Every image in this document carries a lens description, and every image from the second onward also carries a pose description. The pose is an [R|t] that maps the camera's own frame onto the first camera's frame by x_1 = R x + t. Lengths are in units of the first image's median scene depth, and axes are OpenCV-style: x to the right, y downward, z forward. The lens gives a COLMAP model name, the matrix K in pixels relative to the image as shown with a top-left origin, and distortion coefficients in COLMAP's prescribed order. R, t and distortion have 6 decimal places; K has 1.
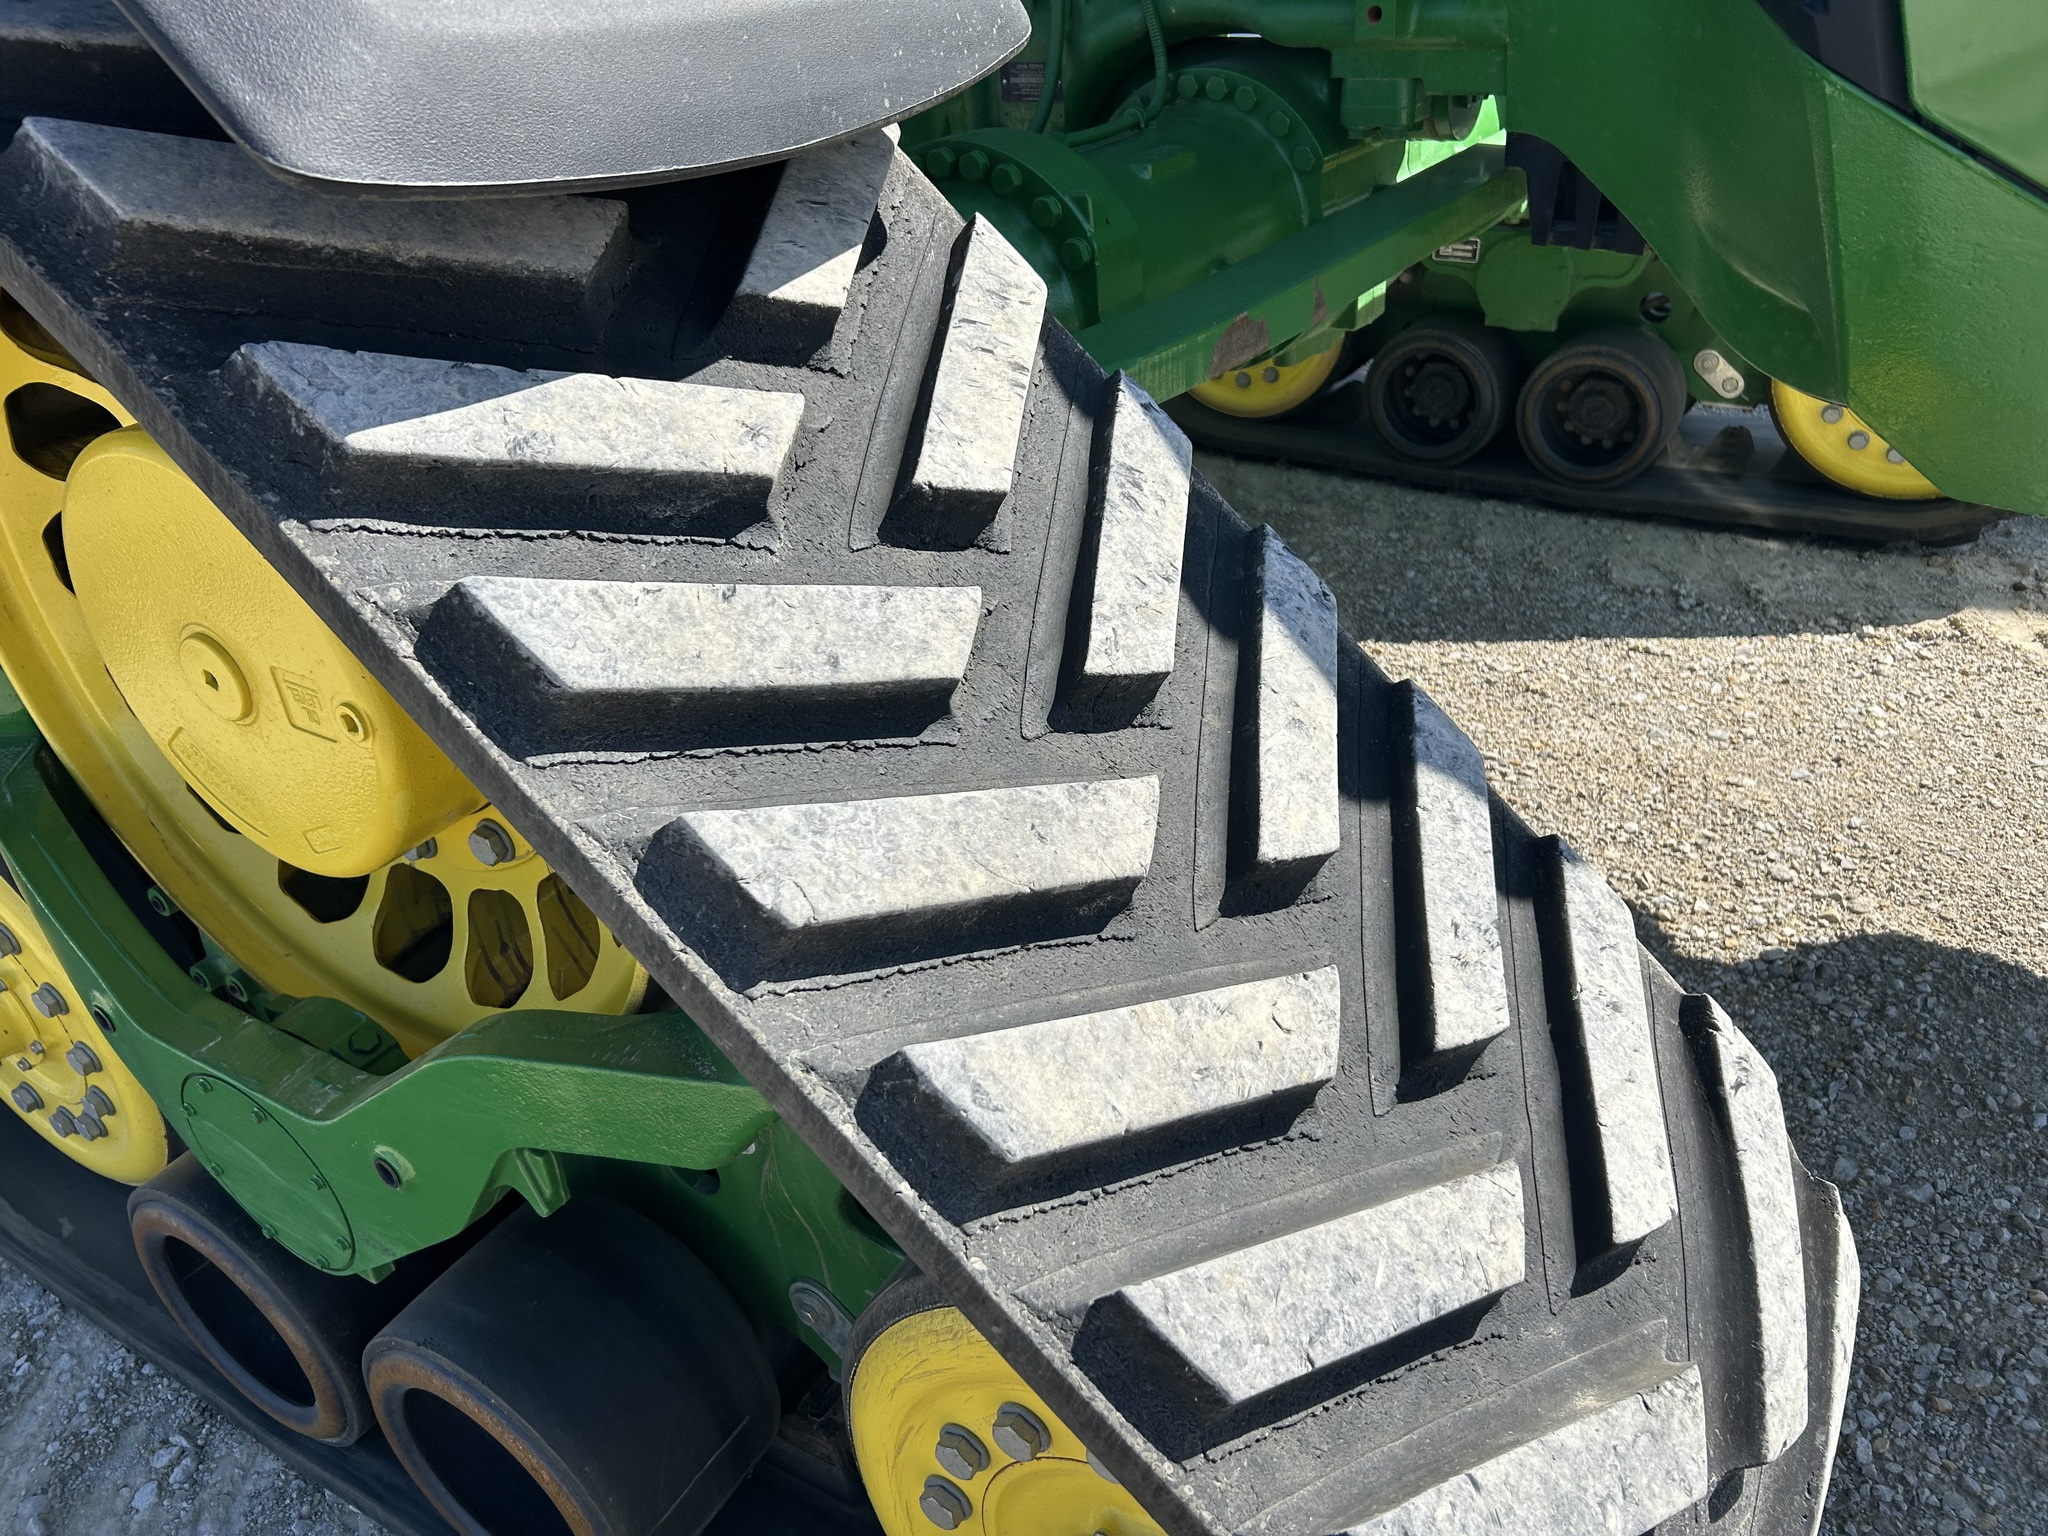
lens RADIAL K [[1563.0, 0, 1024.0], [0, 1563.0, 768.0], [0, 0, 1]] dist [0.023757, -0.002247]
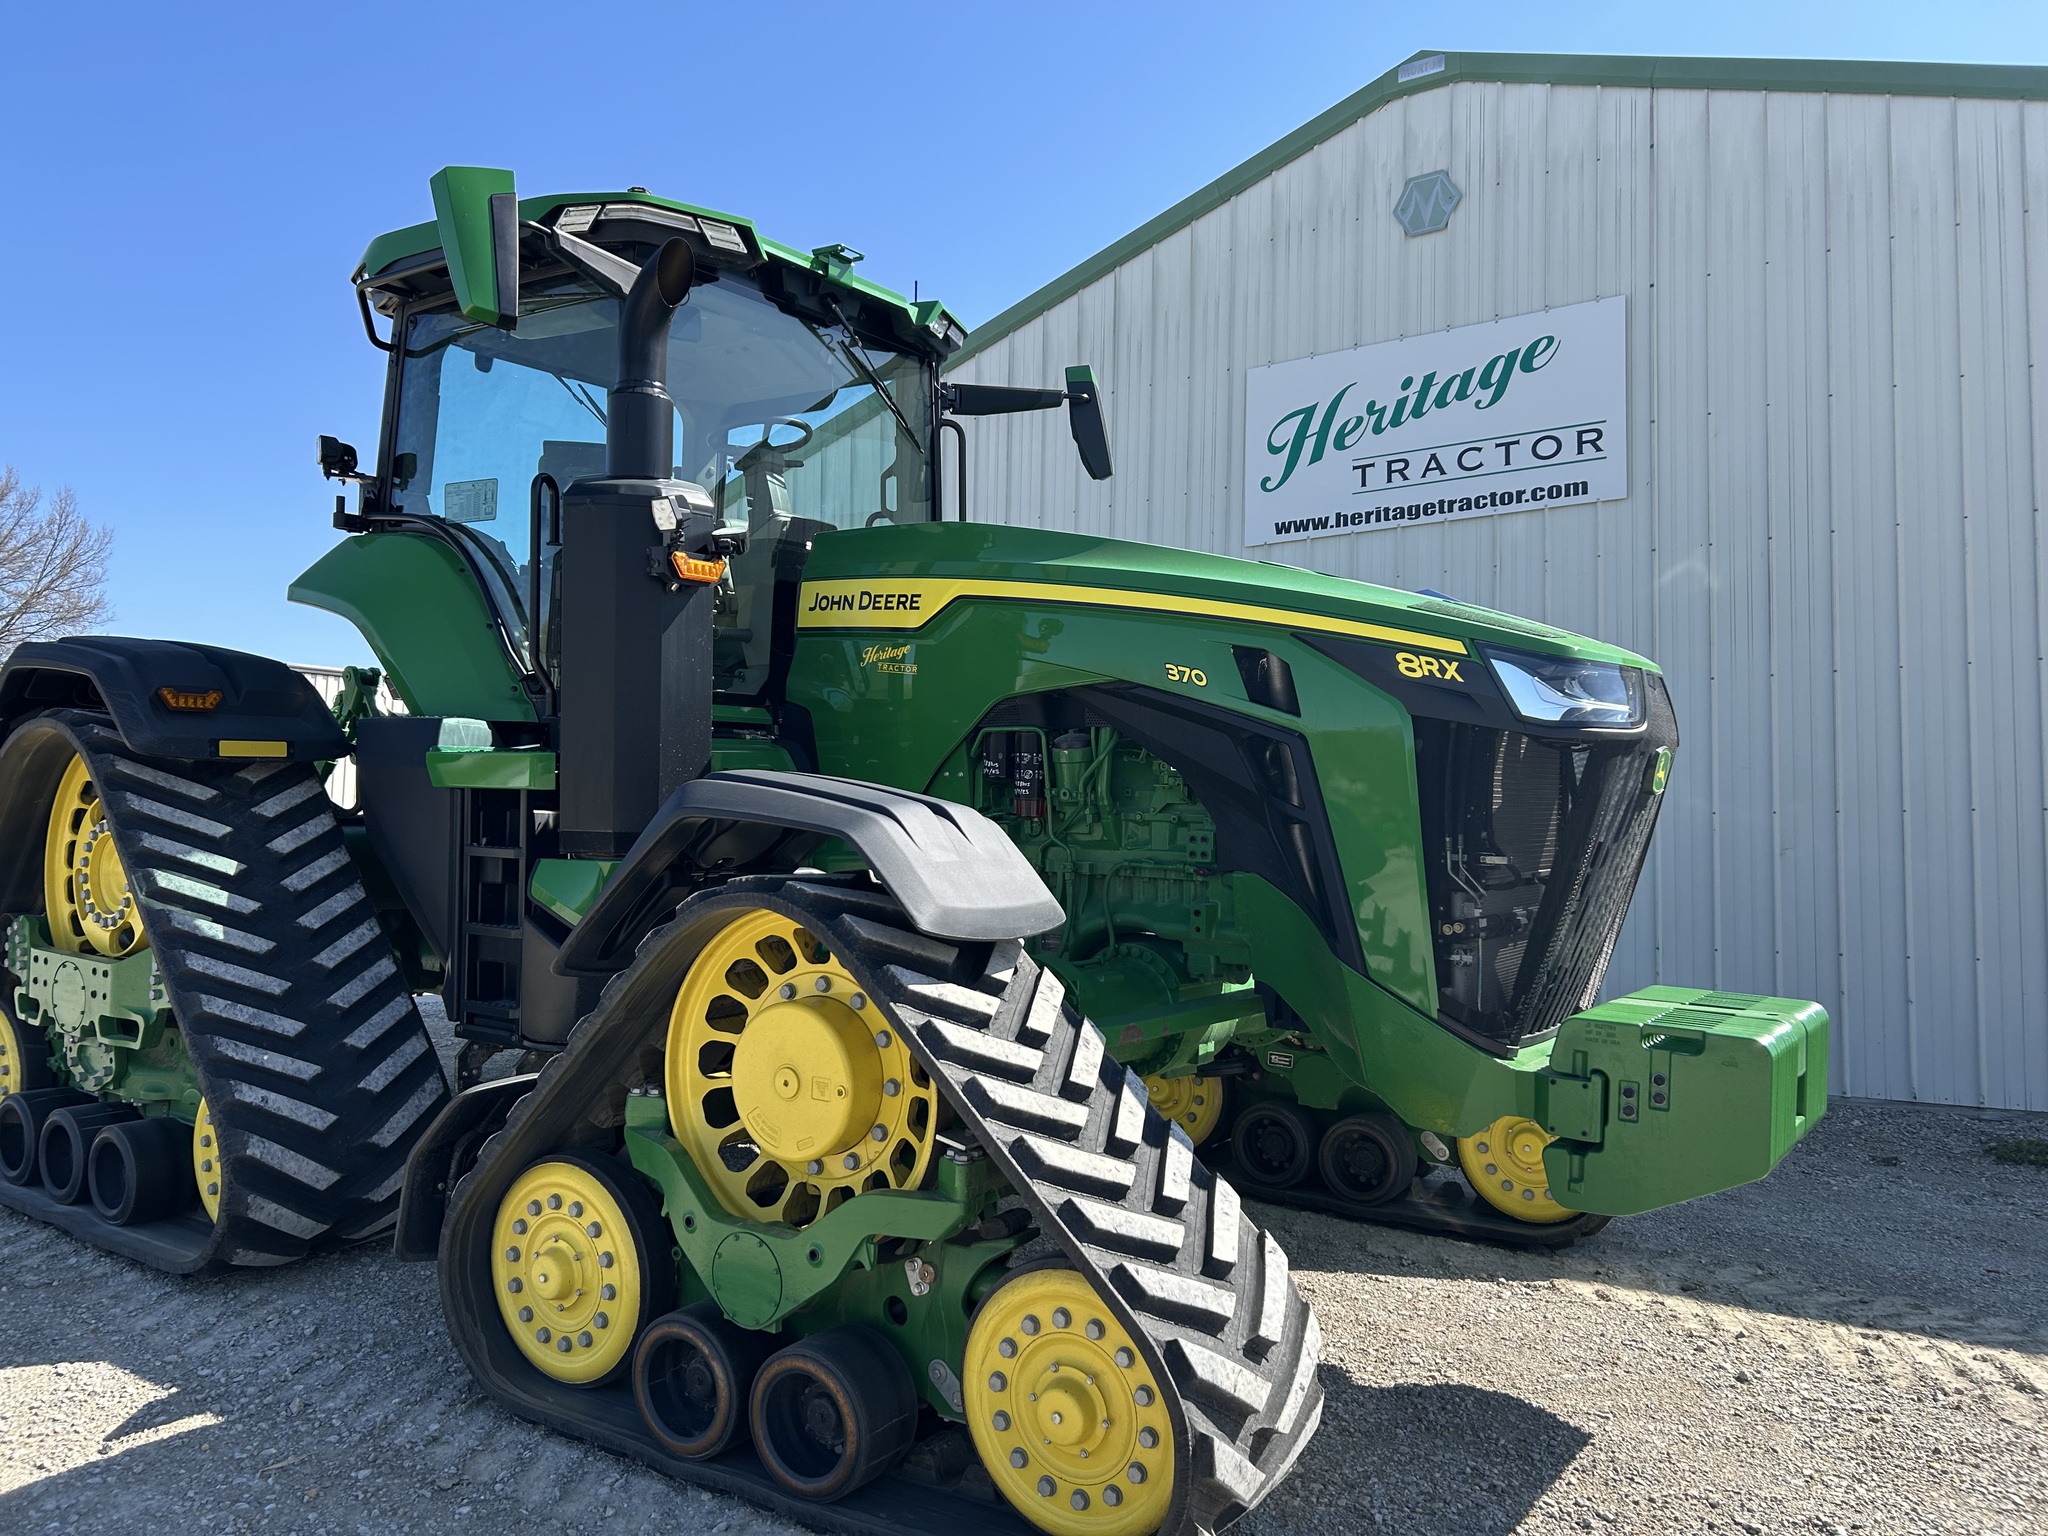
lens RADIAL K [[1563.0, 0, 1024.0], [0, 1563.0, 768.0], [0, 0, 1]] dist [0.023757, -0.002247]
pose [[0.995521, 0.094182, -0.008287, -0.048724], [-0.084835, 0.851145, -0.518030, 0.566361], [-0.041735, 0.516412, 0.855322, -1.150685]]
